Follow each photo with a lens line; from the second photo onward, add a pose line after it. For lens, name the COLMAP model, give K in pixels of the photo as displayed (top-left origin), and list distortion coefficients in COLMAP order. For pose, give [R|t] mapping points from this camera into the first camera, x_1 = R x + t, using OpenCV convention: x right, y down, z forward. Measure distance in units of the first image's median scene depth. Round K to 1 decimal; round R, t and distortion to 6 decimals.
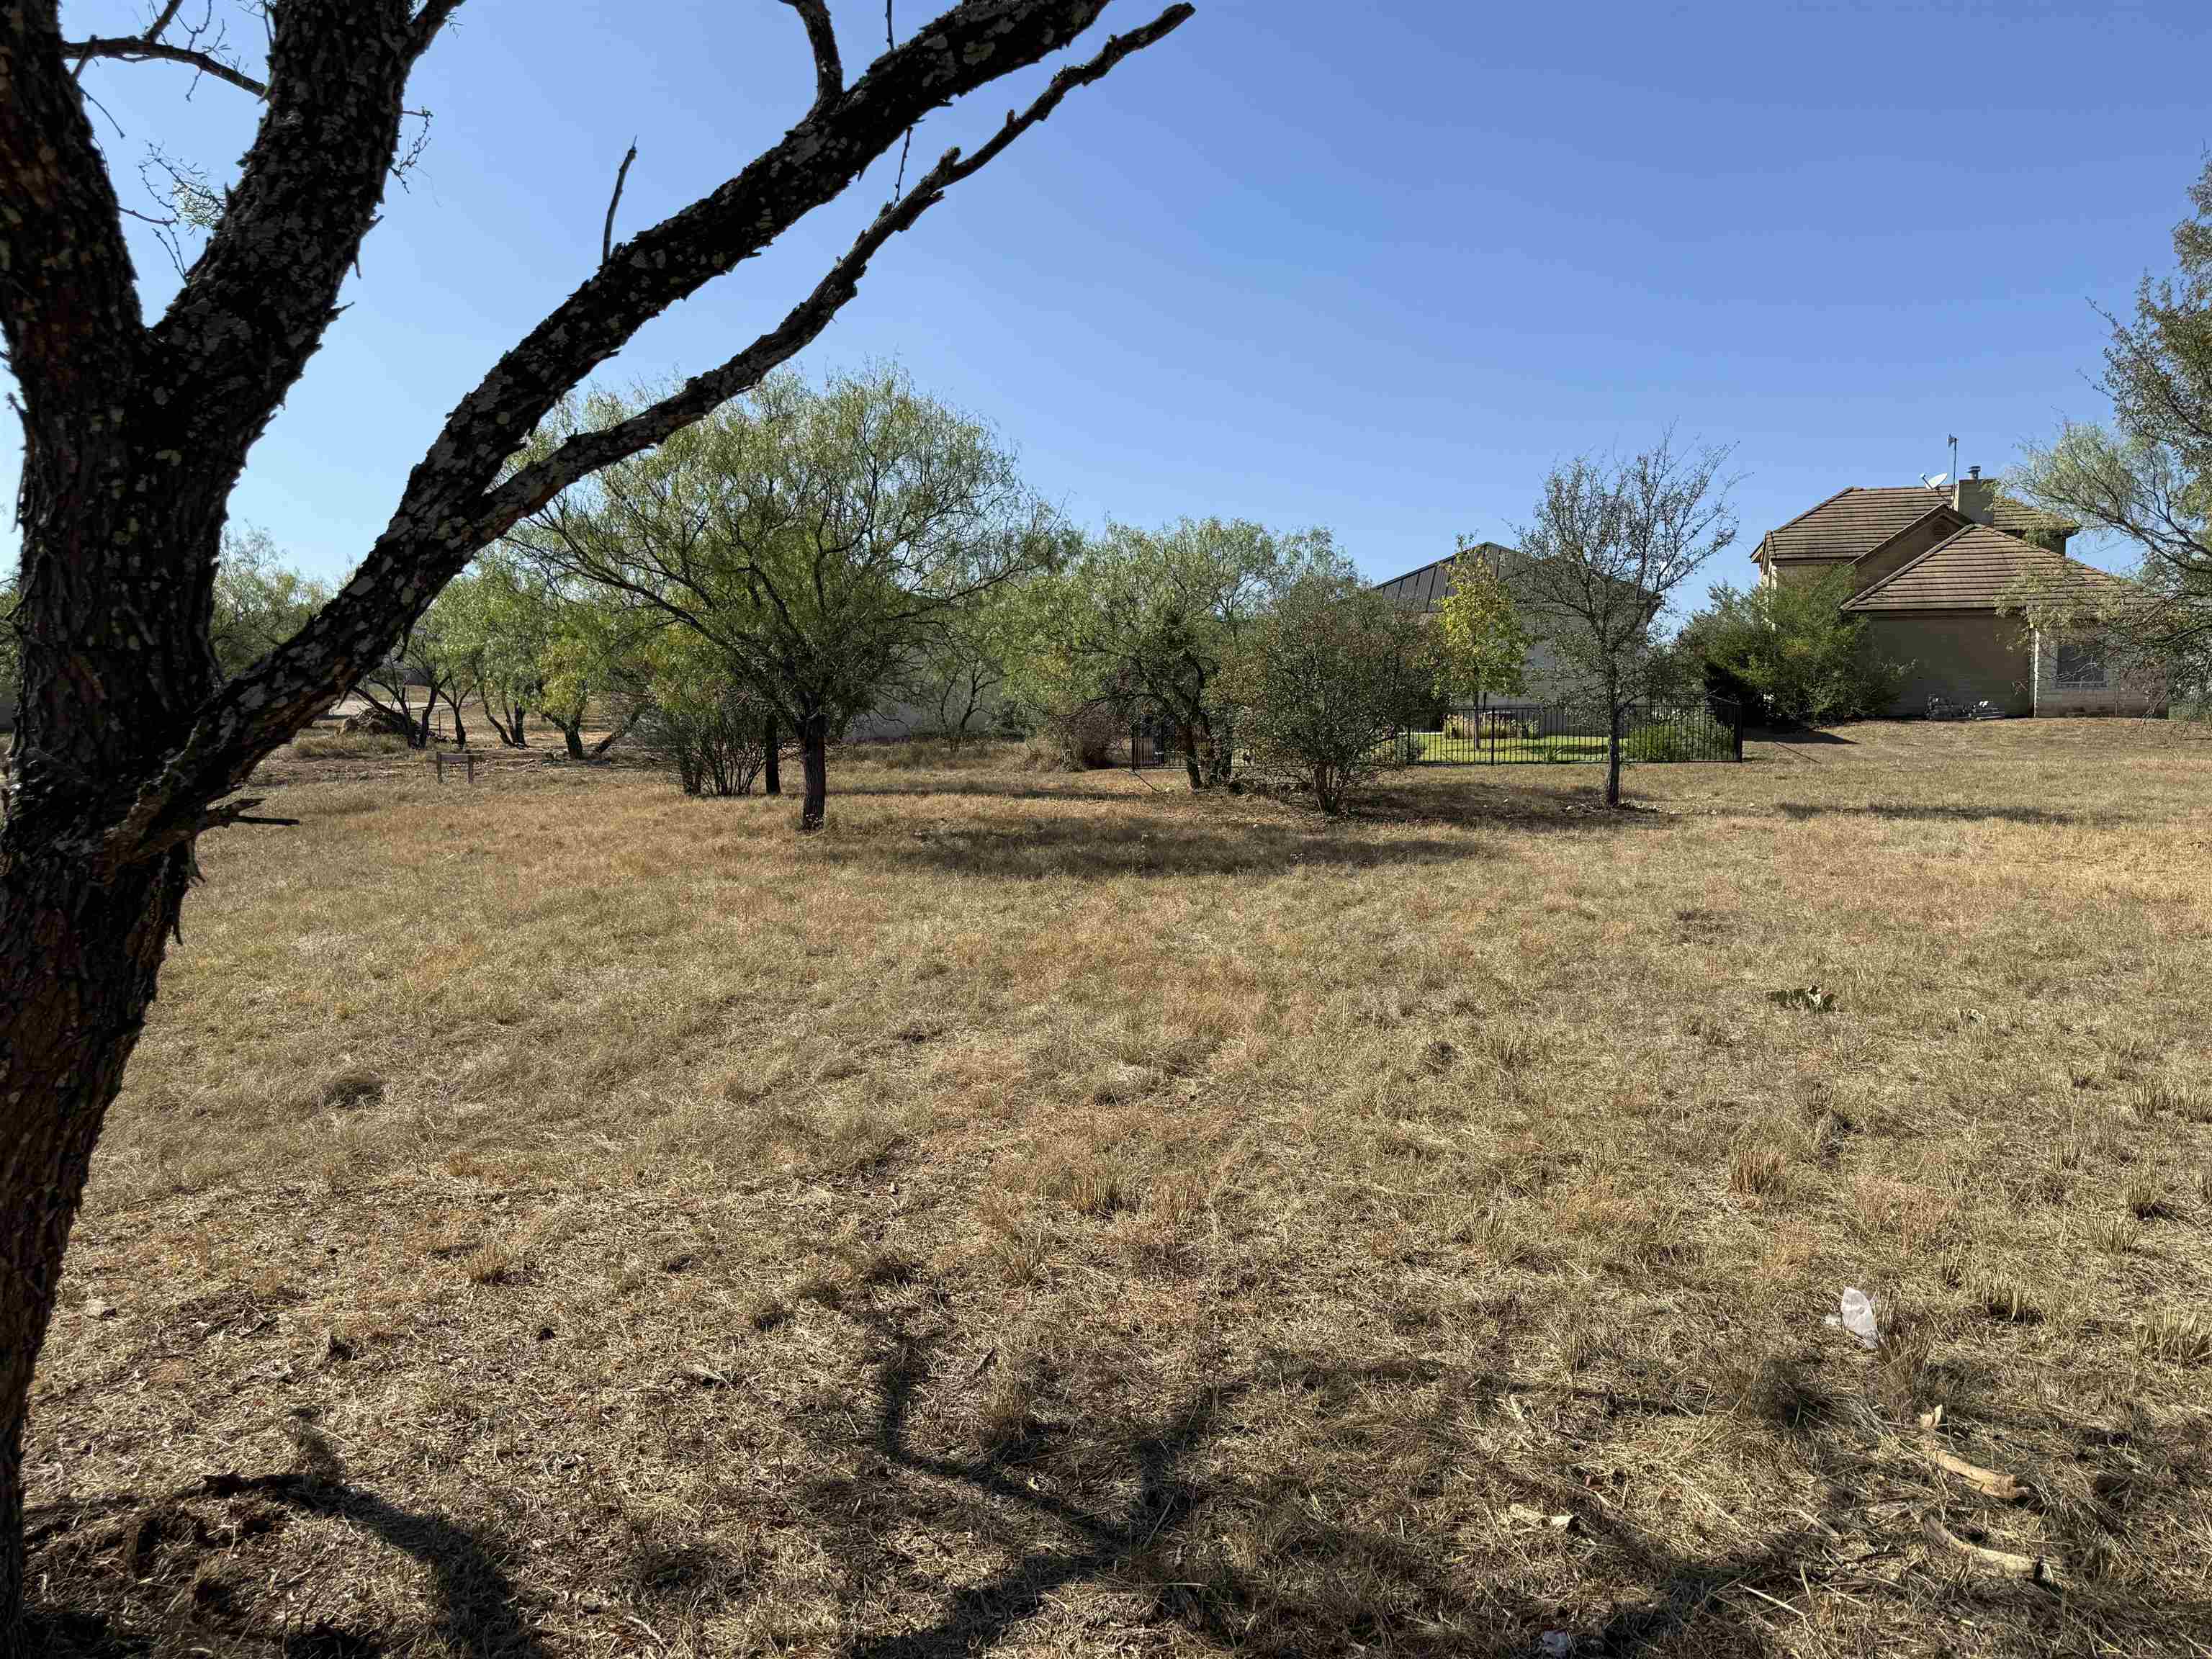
lens RADIAL K [[1548.6, 0, 1085.0], [0, 1548.6, 842.7], [0, 0, 1]] dist [0.070834, -0.085945]
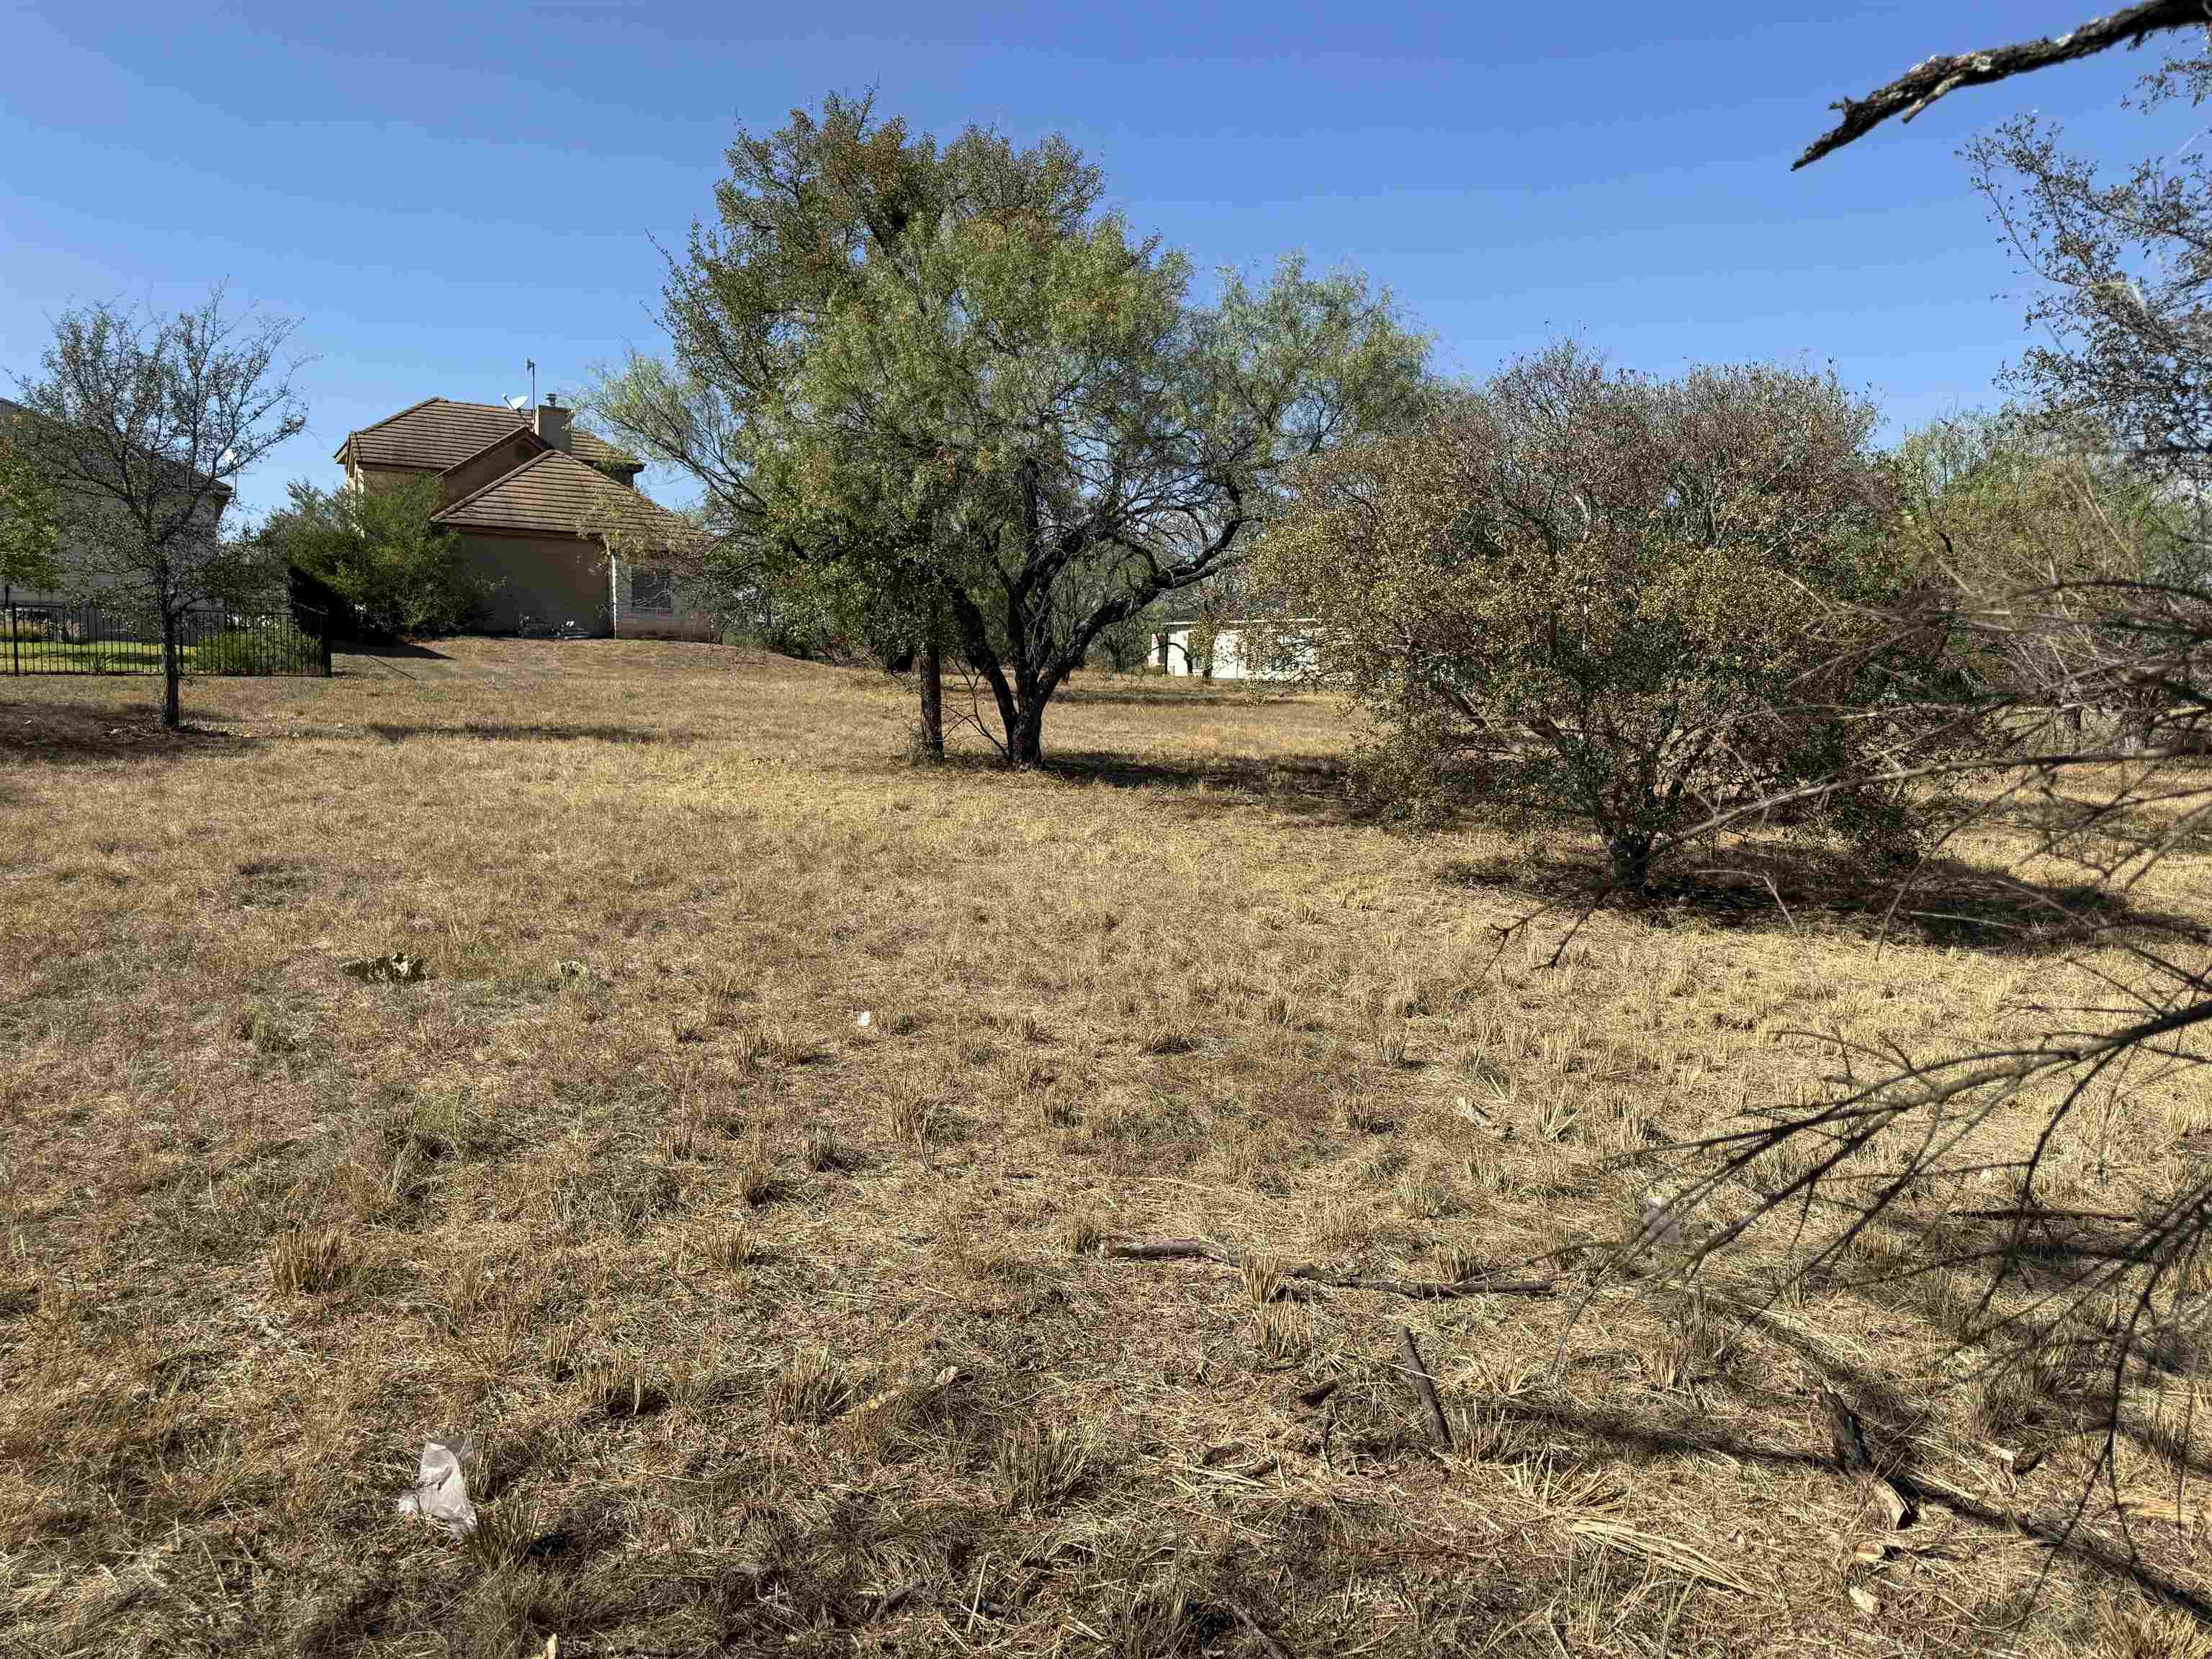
lens RADIAL K [[1548.6, 0, 1136.1], [0, 1548.6, 796.7], [0, 0, 1]] dist [0.070834, -0.085945]
pose [[0.648737, -0.047842, 0.759507, 0.082101], [0.027547, 0.998844, 0.039389, -0.015226], [-0.760514, -0.004631, 0.649305, 0.144174]]
